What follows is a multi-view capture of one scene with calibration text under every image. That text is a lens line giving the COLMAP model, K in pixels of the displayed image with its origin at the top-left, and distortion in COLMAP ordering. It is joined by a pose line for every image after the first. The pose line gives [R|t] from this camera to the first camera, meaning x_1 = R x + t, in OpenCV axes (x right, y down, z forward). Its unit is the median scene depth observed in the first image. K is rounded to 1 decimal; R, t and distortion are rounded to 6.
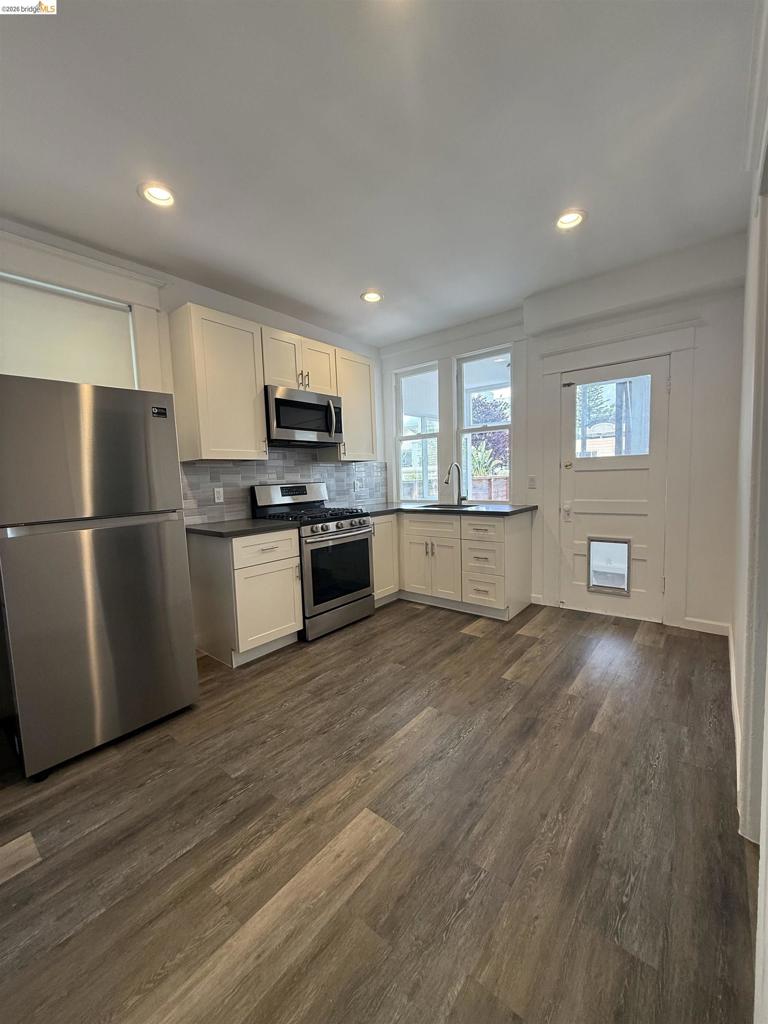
lens RADIAL K [[407.4, 0, 384.0], [0, 407.4, 512.0], [0, 0, 1]] dist [-0.002077, 0.000172]
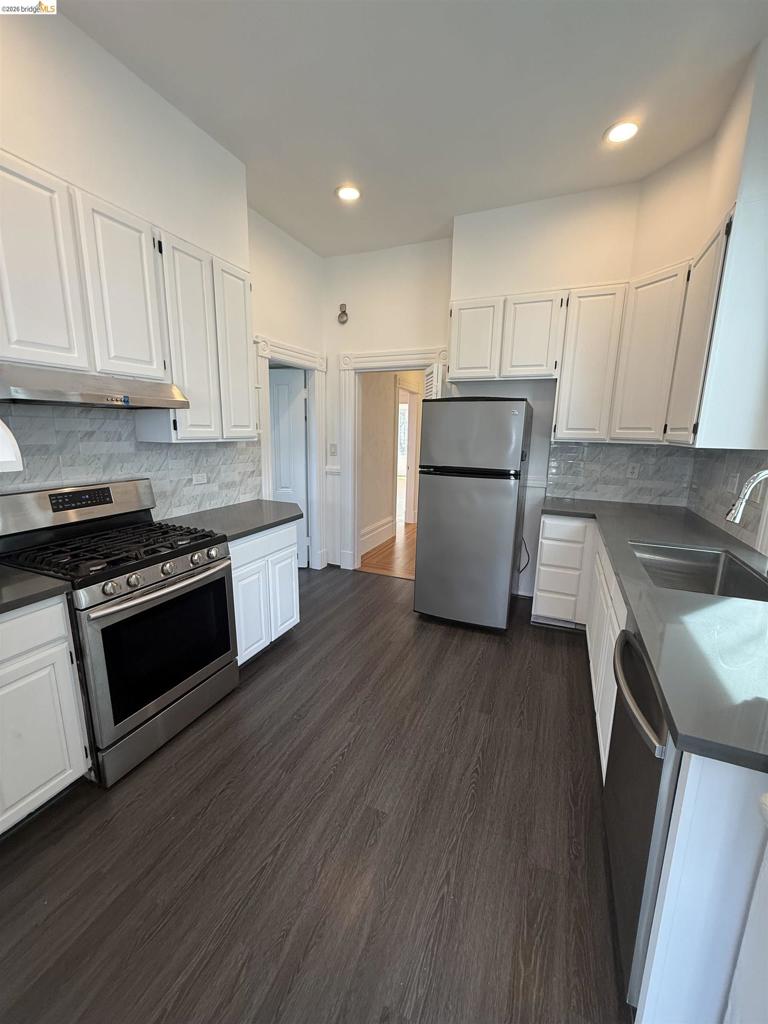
lens RADIAL K [[407.4, 0, 384.0], [0, 407.4, 512.0], [0, 0, 1]] dist [-0.002077, 0.000172]
pose [[0.959941, 0.000638, 0.280201, 0.019545], [-0.029071, 0.994828, 0.097327, -0.108269], [-0.278690, -0.101573, 0.954995, 0.383254]]
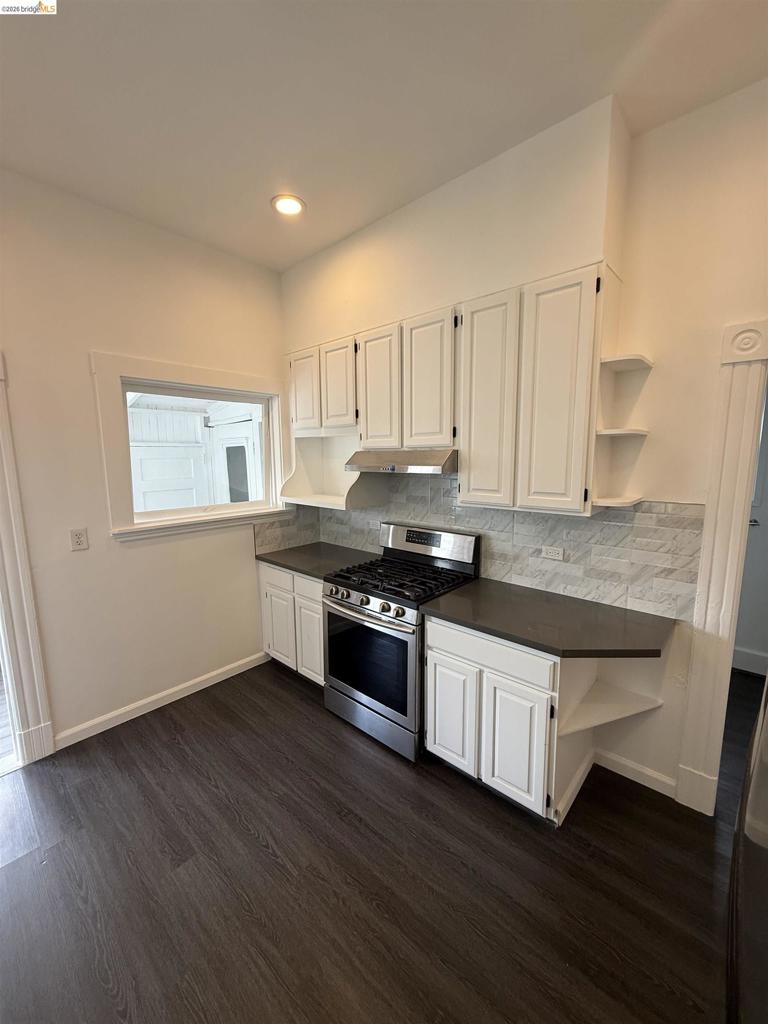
lens RADIAL K [[407.4, 0, 384.0], [0, 407.4, 512.0], [0, 0, 1]] dist [-0.002077, 0.000172]
pose [[-0.049864, 0.180649, -0.982283, 0.558879], [-0.083782, 0.979283, 0.184351, -0.251846], [0.995236, 0.091490, -0.033696, 1.038629]]
